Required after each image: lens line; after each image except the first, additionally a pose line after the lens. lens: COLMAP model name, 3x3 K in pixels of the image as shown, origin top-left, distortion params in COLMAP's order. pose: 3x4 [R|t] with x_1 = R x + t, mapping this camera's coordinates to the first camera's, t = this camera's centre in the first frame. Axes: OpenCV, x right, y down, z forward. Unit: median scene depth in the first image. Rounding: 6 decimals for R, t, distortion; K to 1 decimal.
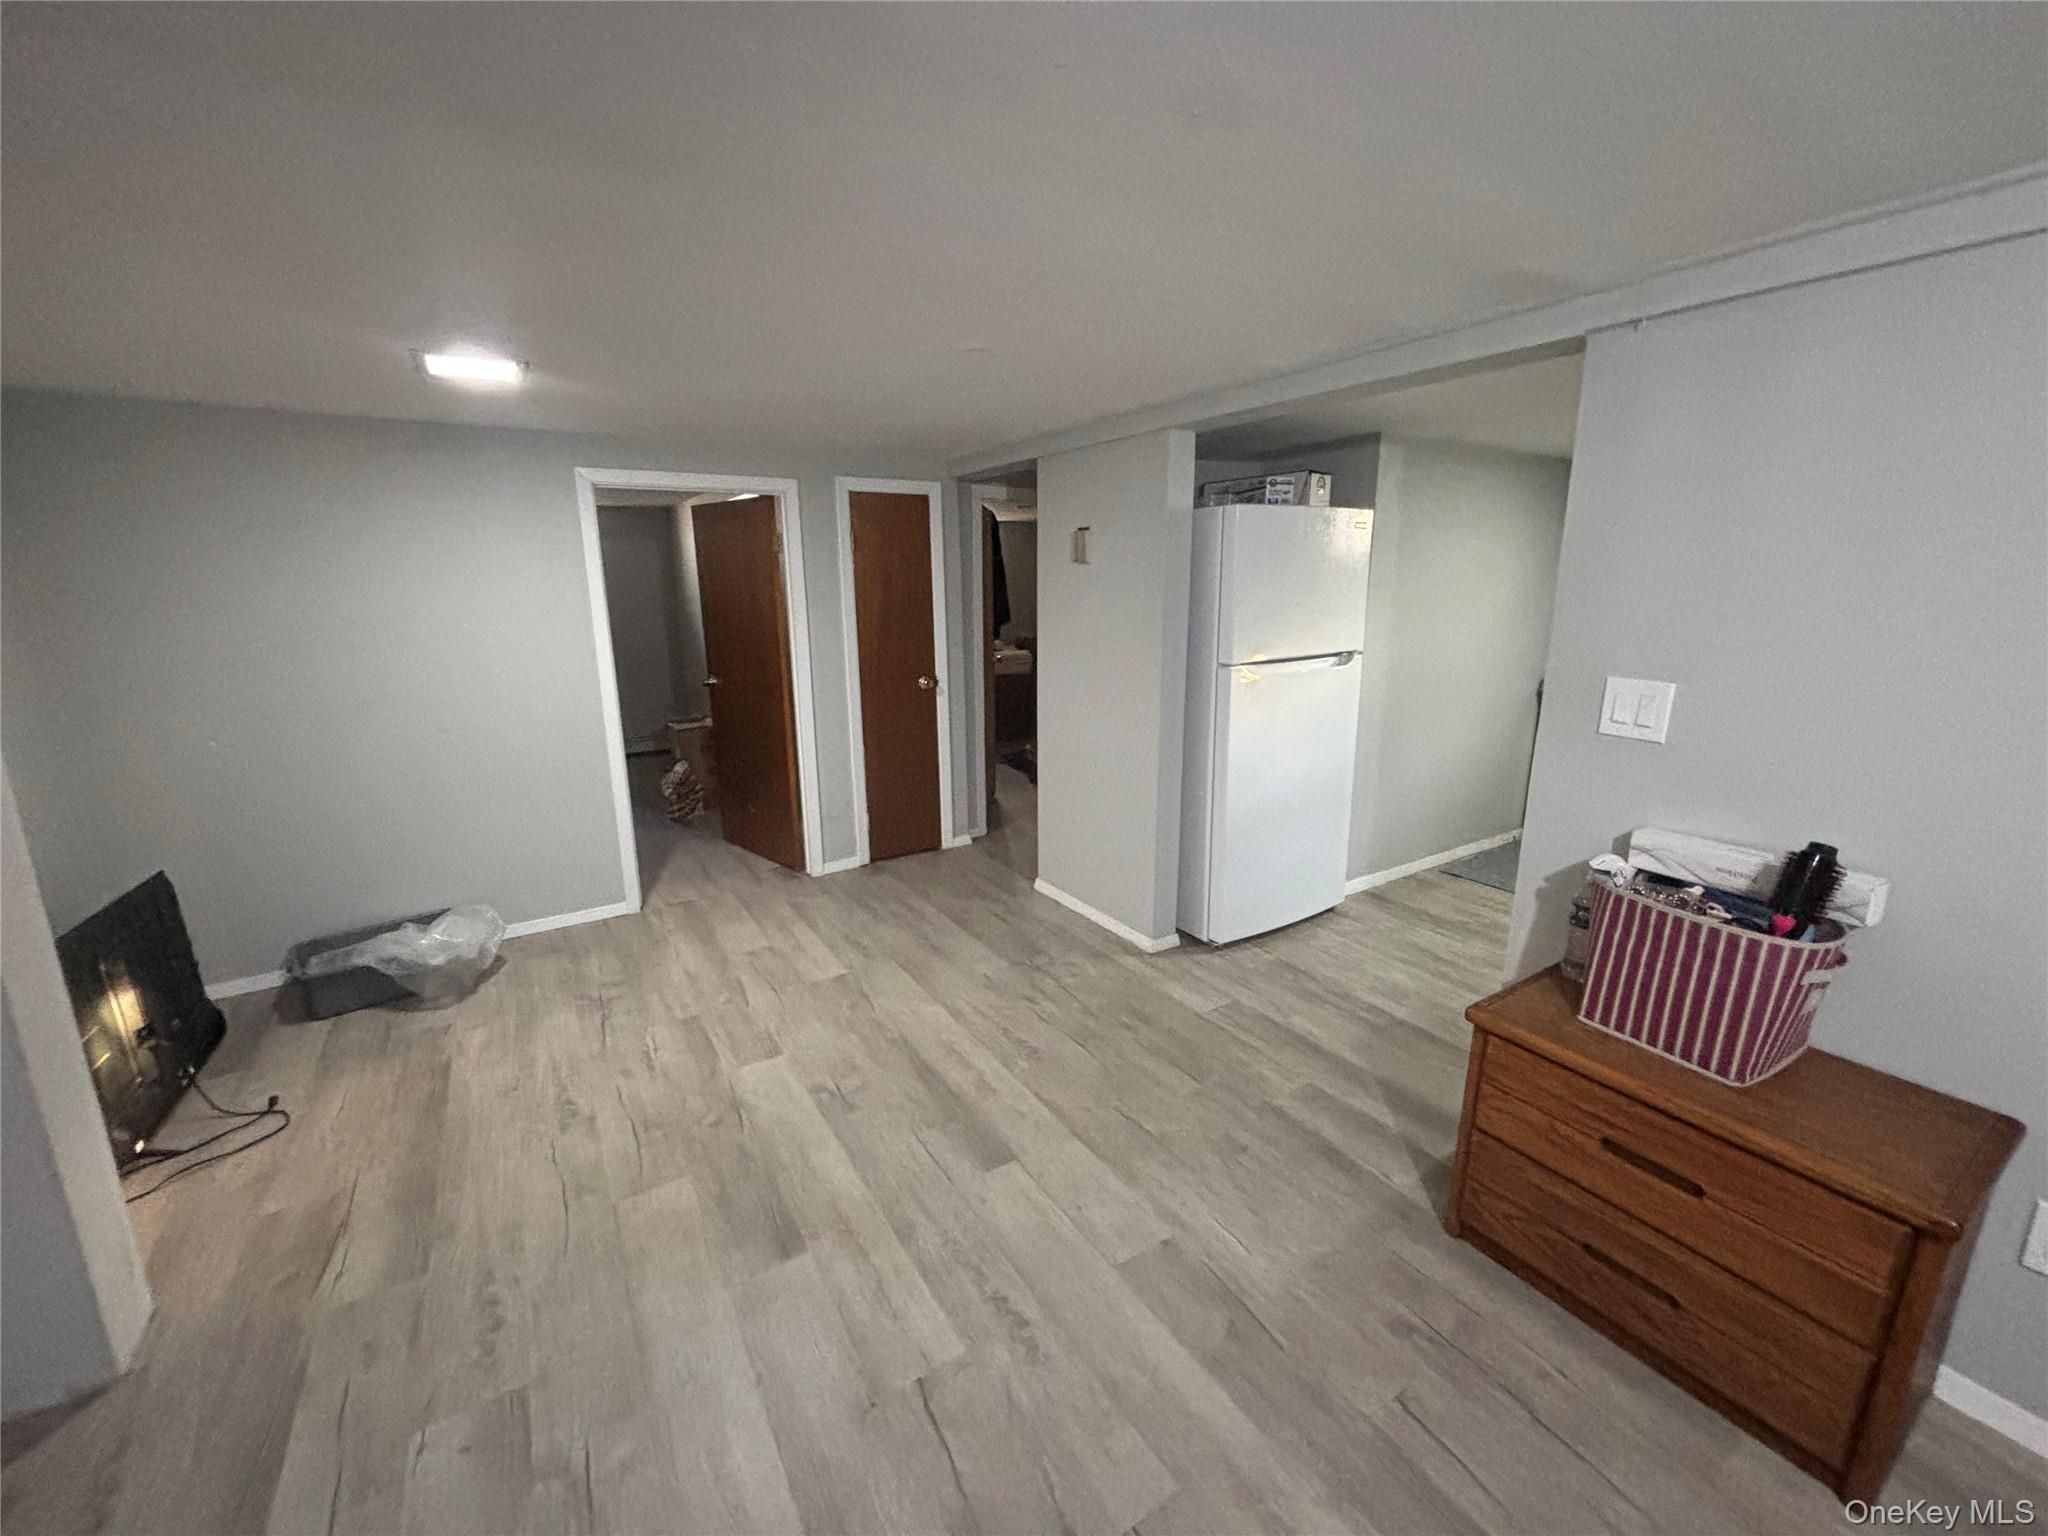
lens RADIAL K [[814.8, 0, 1029.0], [0, 814.8, 773.0], [0, 0, 1]] dist [-0.000442, -0.002851]
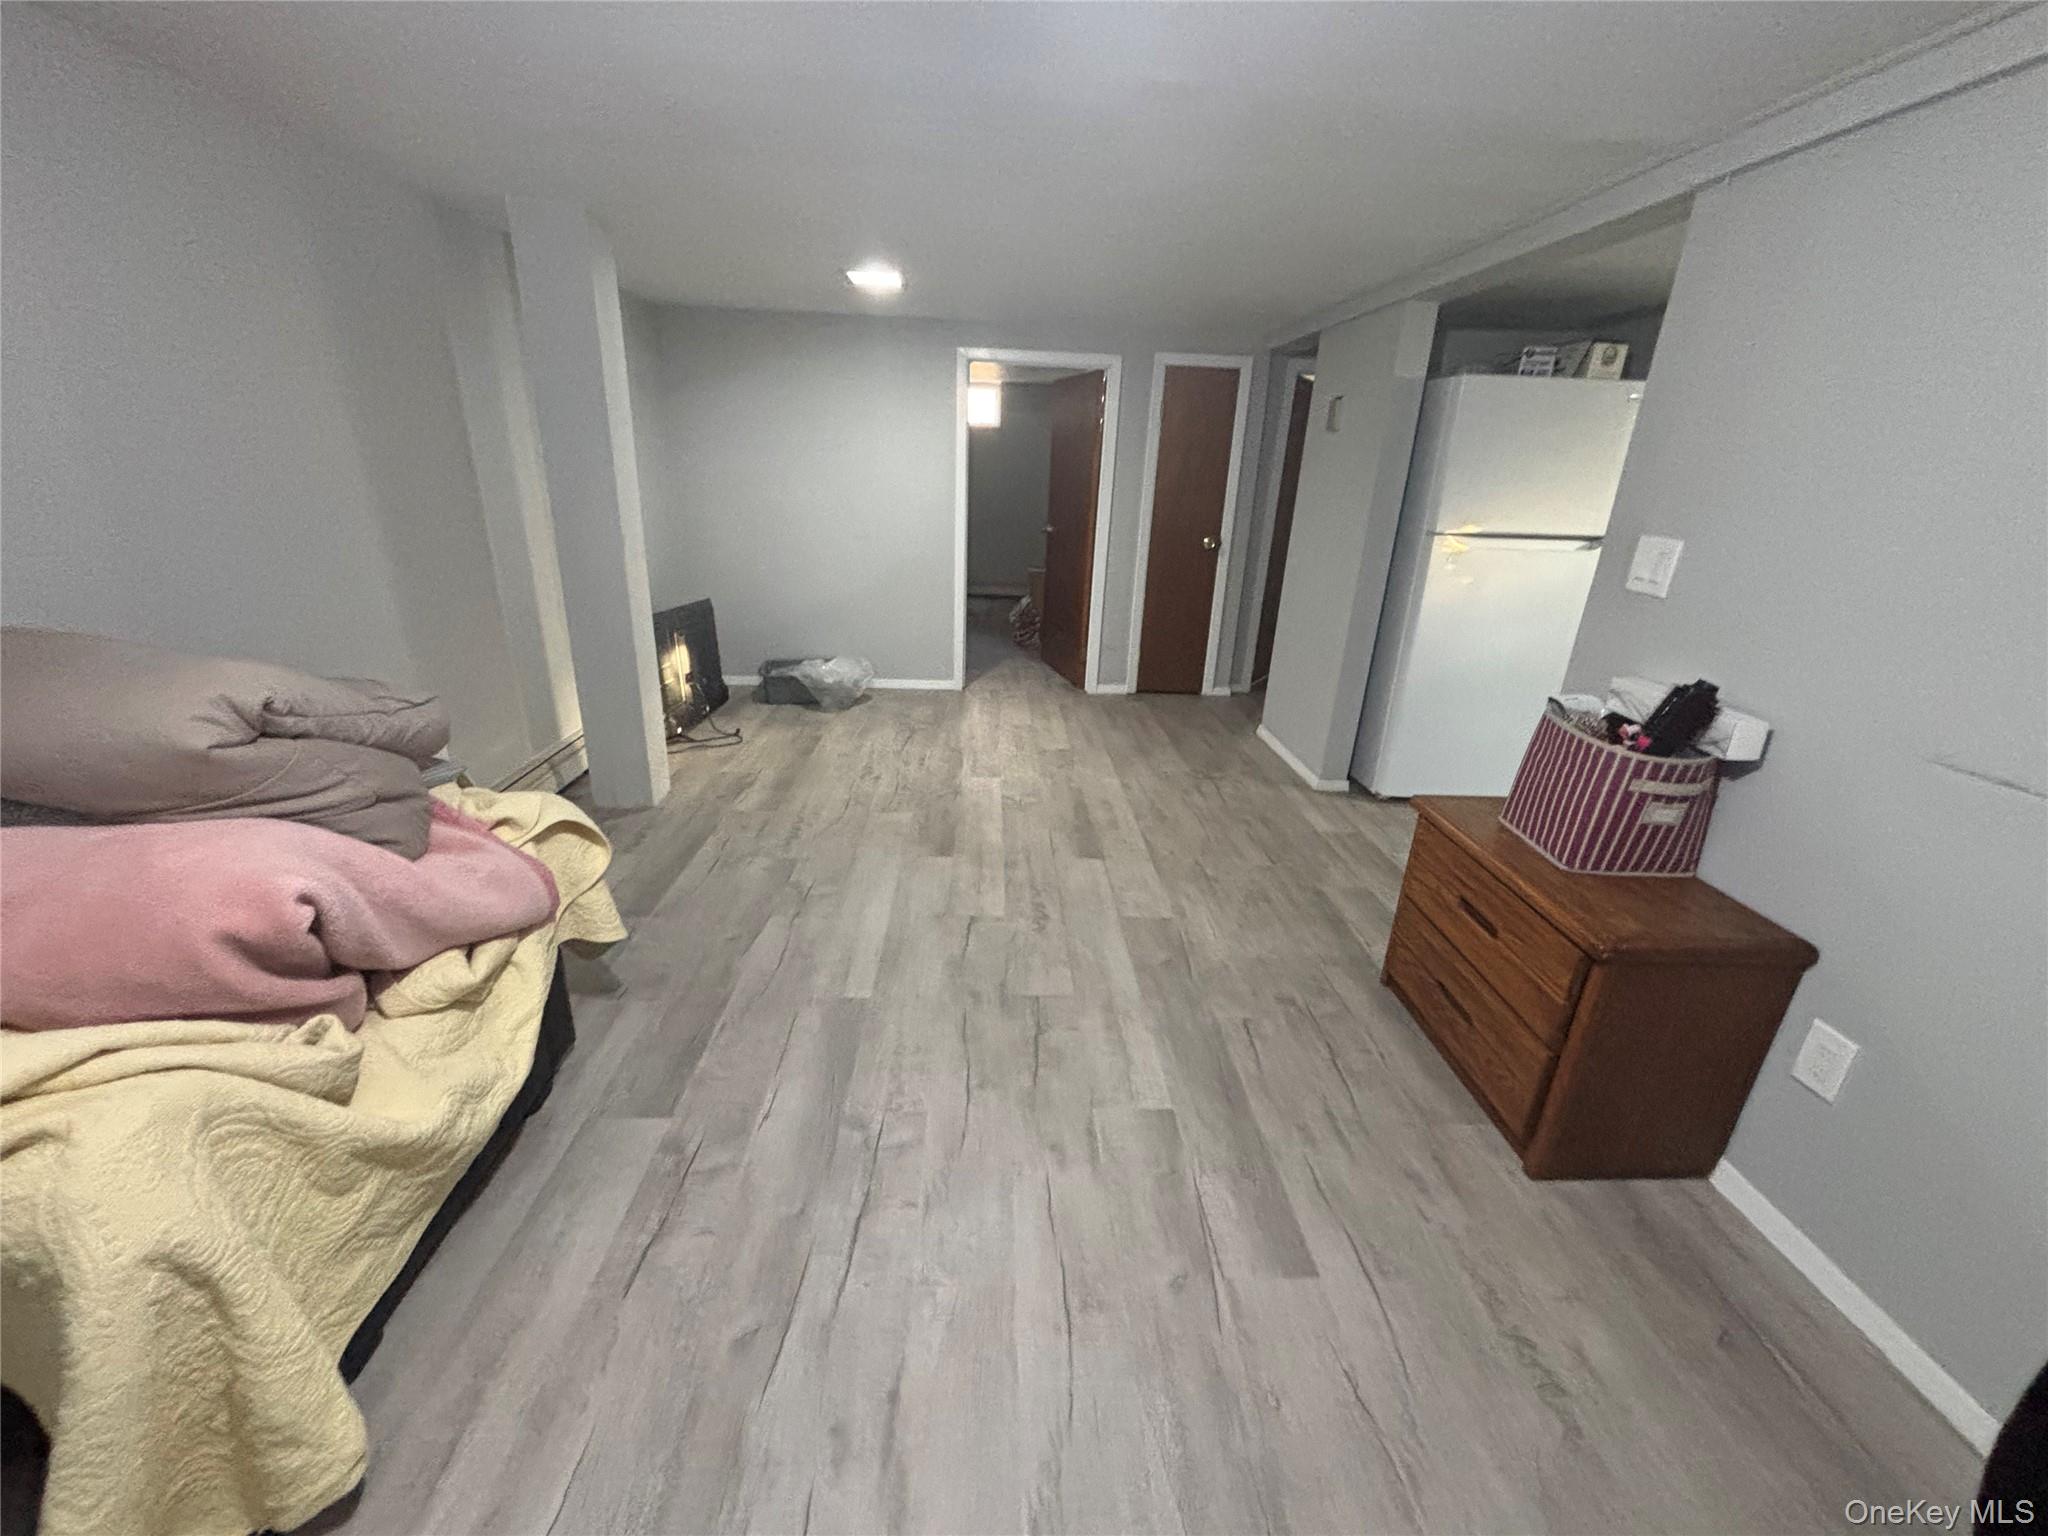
lens RADIAL K [[814.8, 0, 1023.3], [0, 814.8, 774.3], [0, 0, 1]] dist [-0.000442, -0.002851]
pose [[0.867601, 0.219372, -0.446256, 0.344386], [-0.162384, 0.973219, 0.162716, 0.091726], [0.470000, -0.068707, 0.879988, -0.221967]]
